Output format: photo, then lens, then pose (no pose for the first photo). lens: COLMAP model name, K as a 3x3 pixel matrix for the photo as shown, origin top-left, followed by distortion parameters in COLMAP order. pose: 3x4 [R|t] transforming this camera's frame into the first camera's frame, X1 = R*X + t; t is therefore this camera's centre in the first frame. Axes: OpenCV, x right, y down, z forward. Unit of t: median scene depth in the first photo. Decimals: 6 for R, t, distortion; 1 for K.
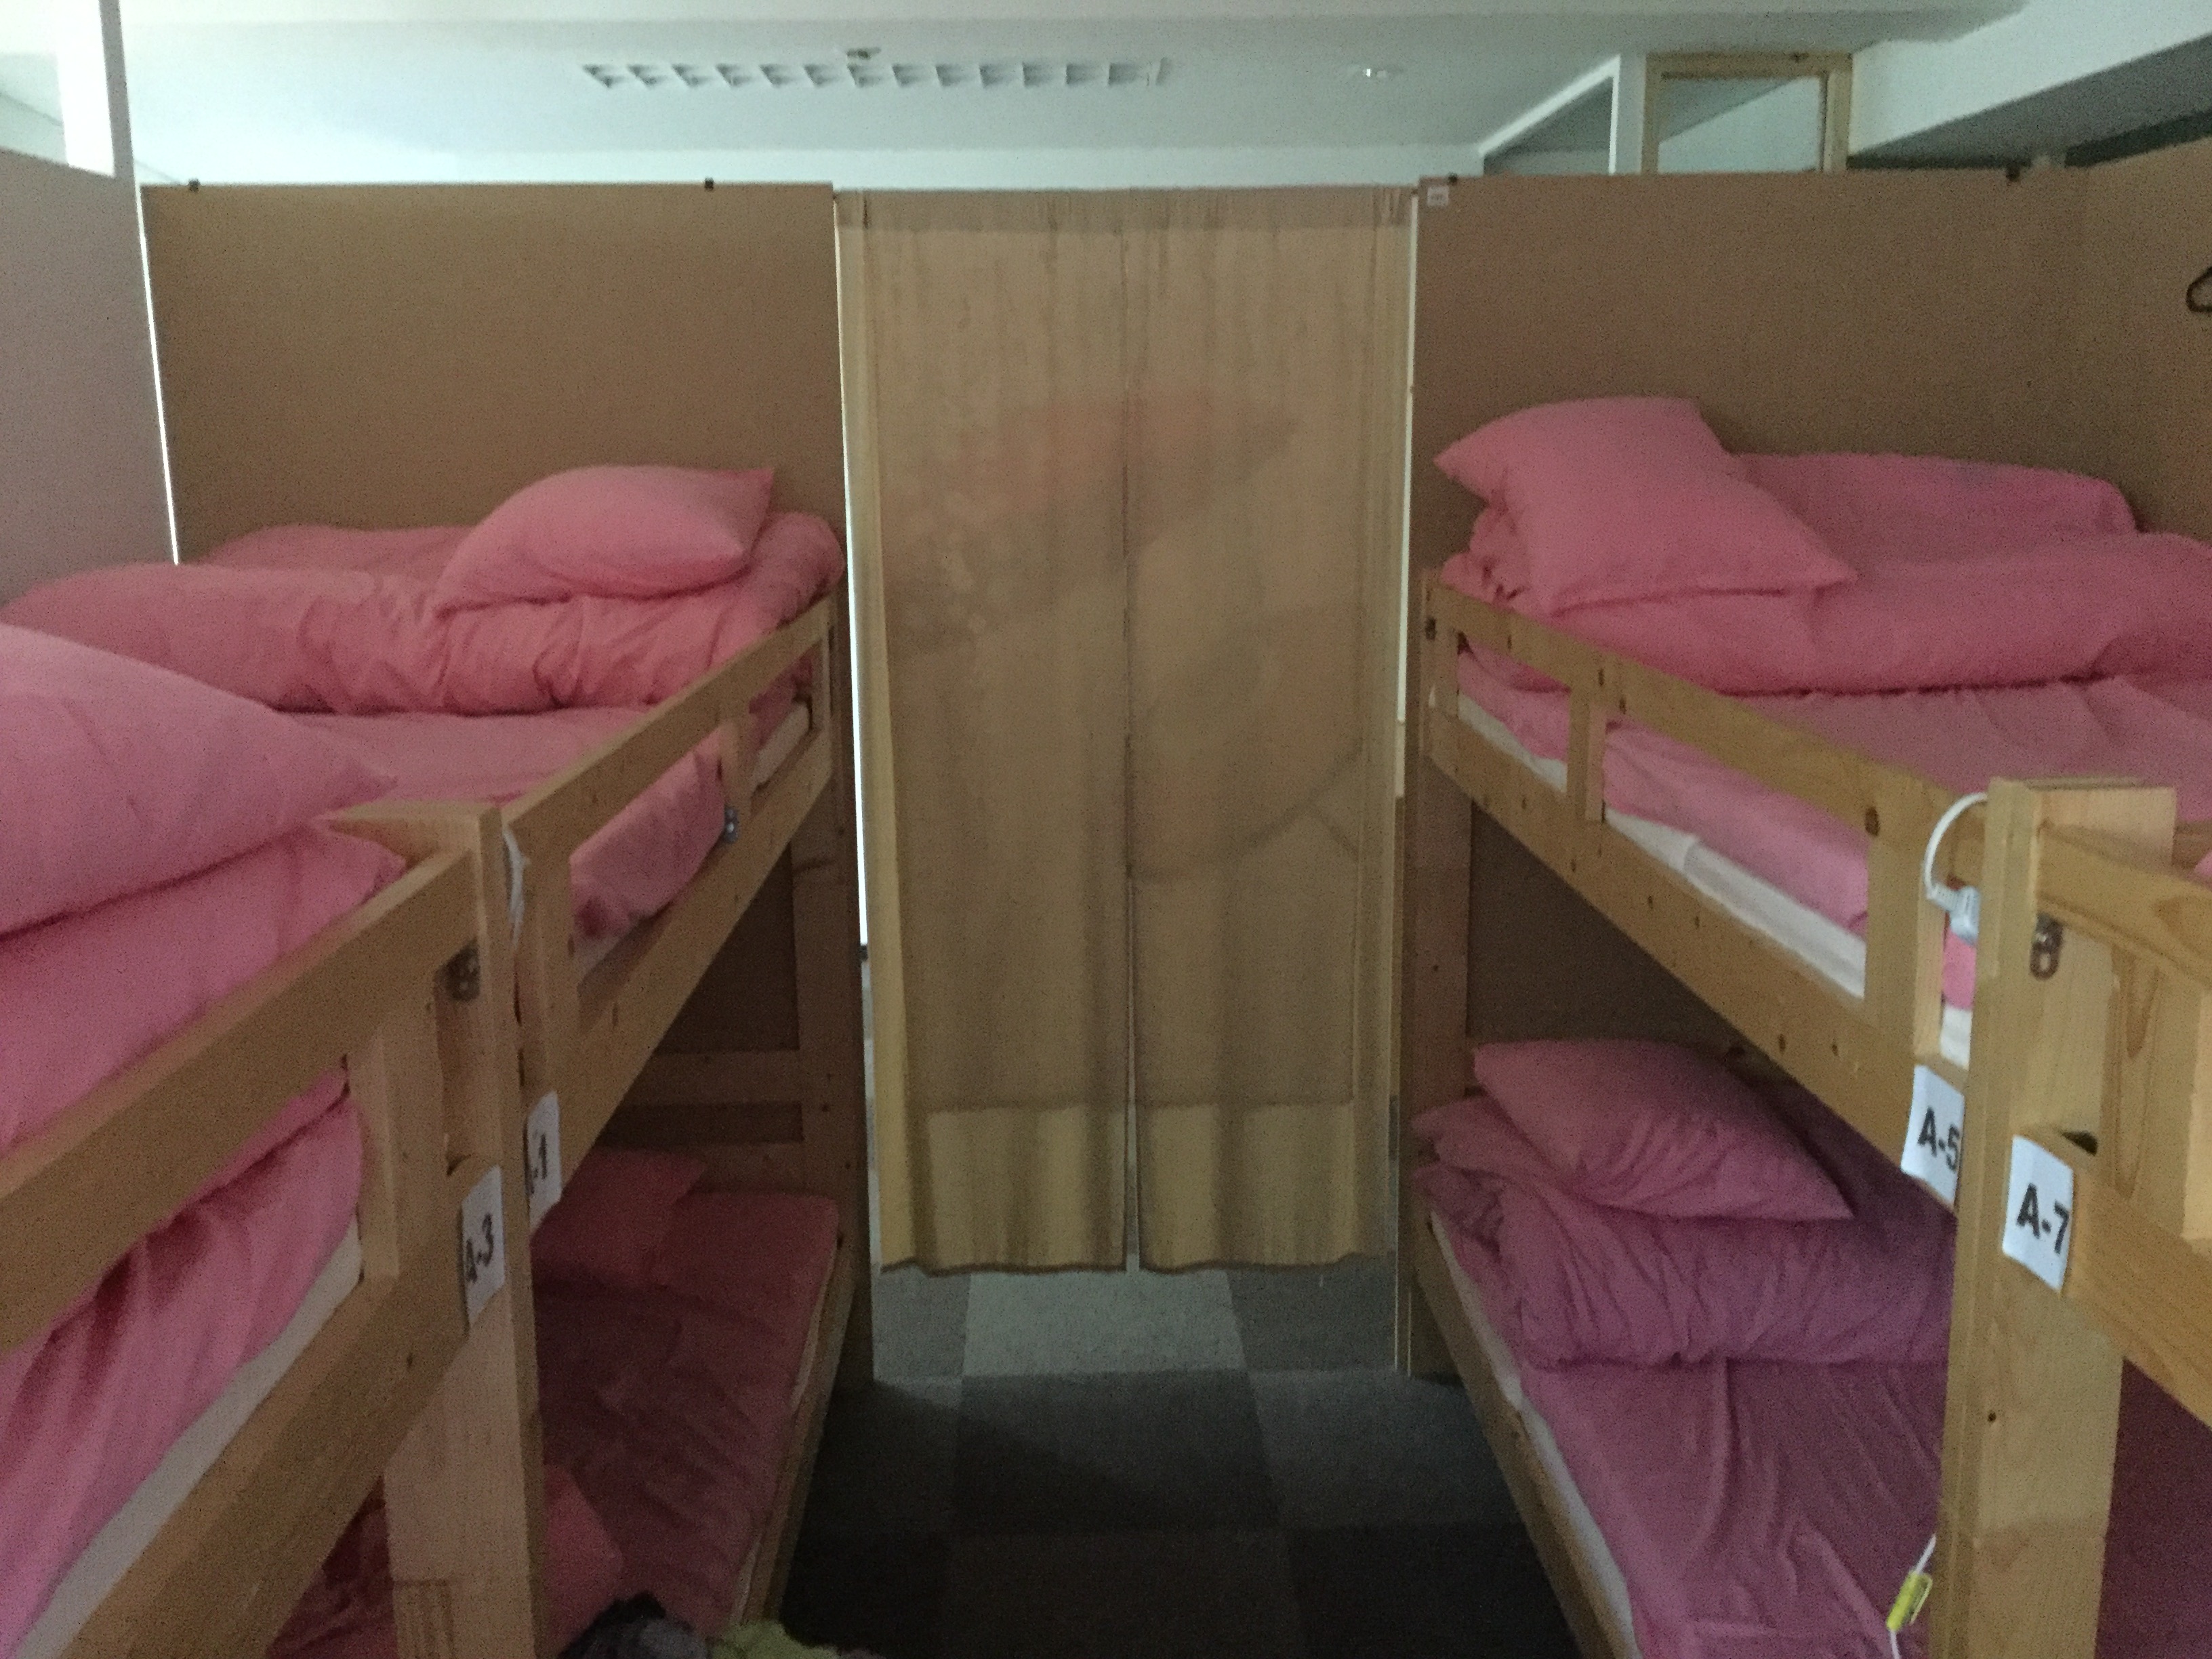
lens RADIAL K [[1997.3, 0, 1106.0], [0, 1997.3, 829.5], [0, 0, 1]] dist [0.085447, -0.169167]
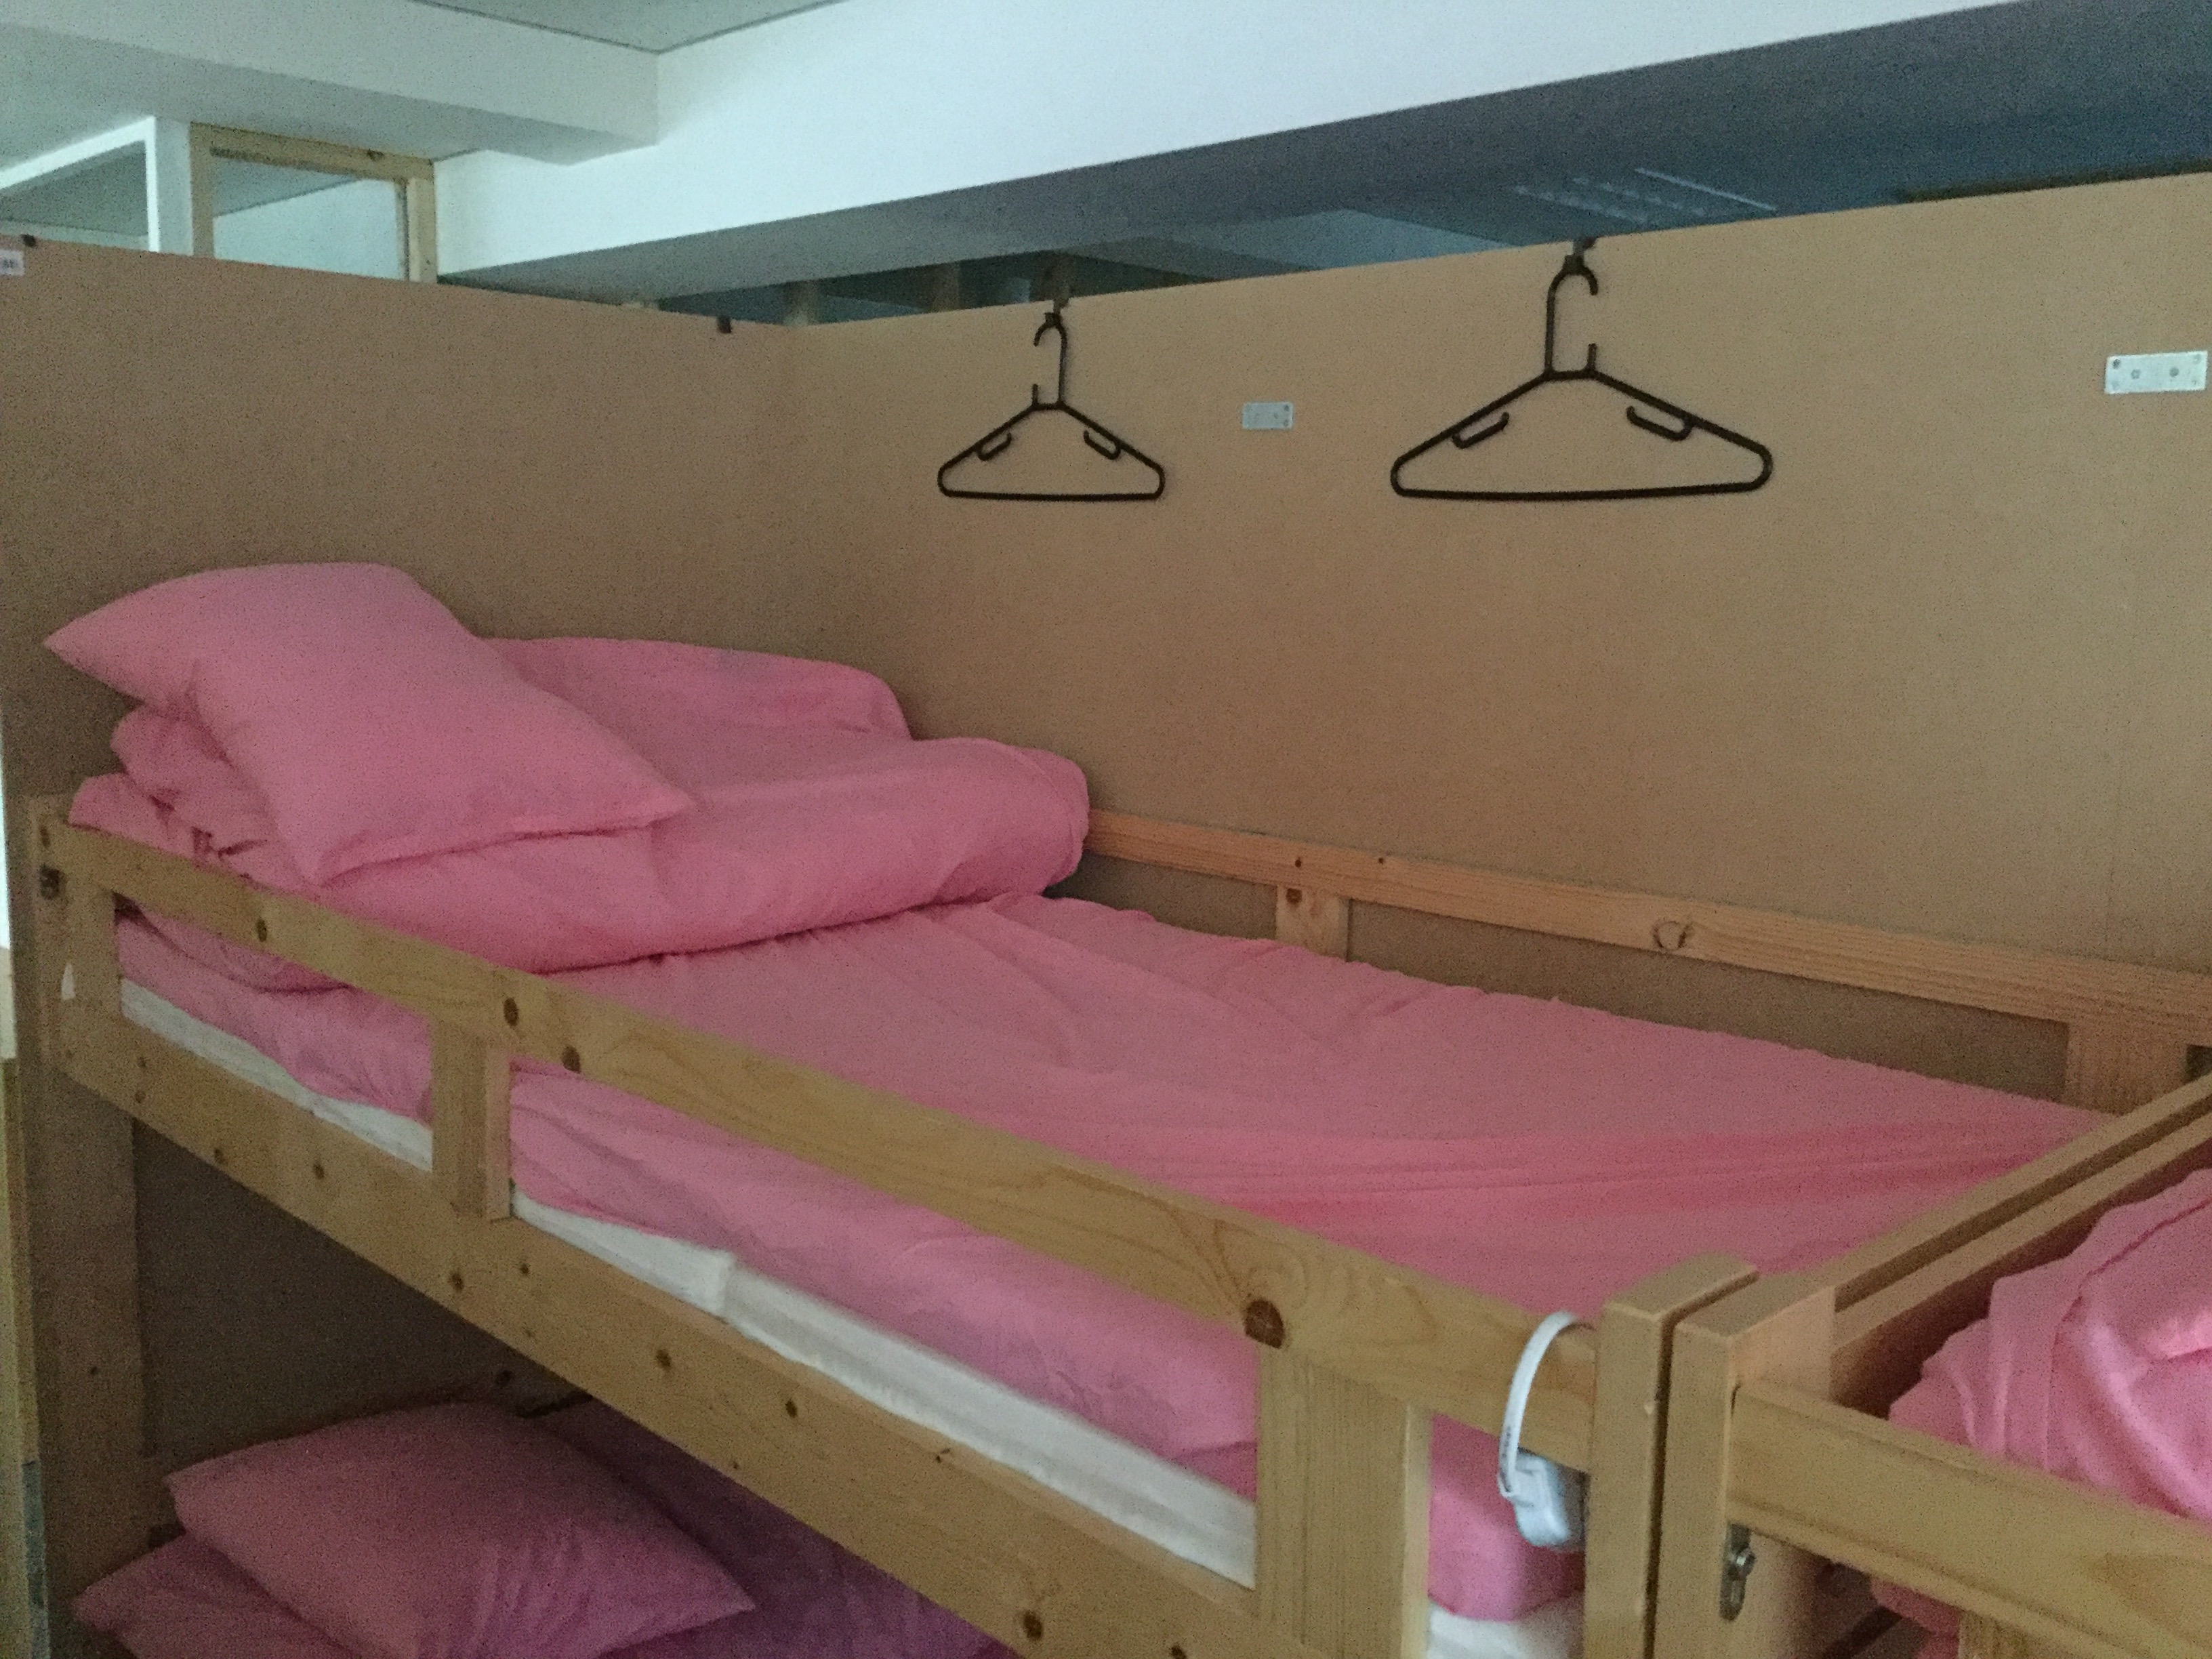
lens RADIAL K [[1997.3, 0, 1106.0], [0, 1997.3, 829.5], [0, 0, 1]] dist [0.085447, -0.169167]
pose [[0.733373, -0.059464, 0.677221, -0.042984], [0.096475, 0.995189, -0.017091, -0.078188], [-0.672947, 0.077869, 0.735581, 0.273449]]
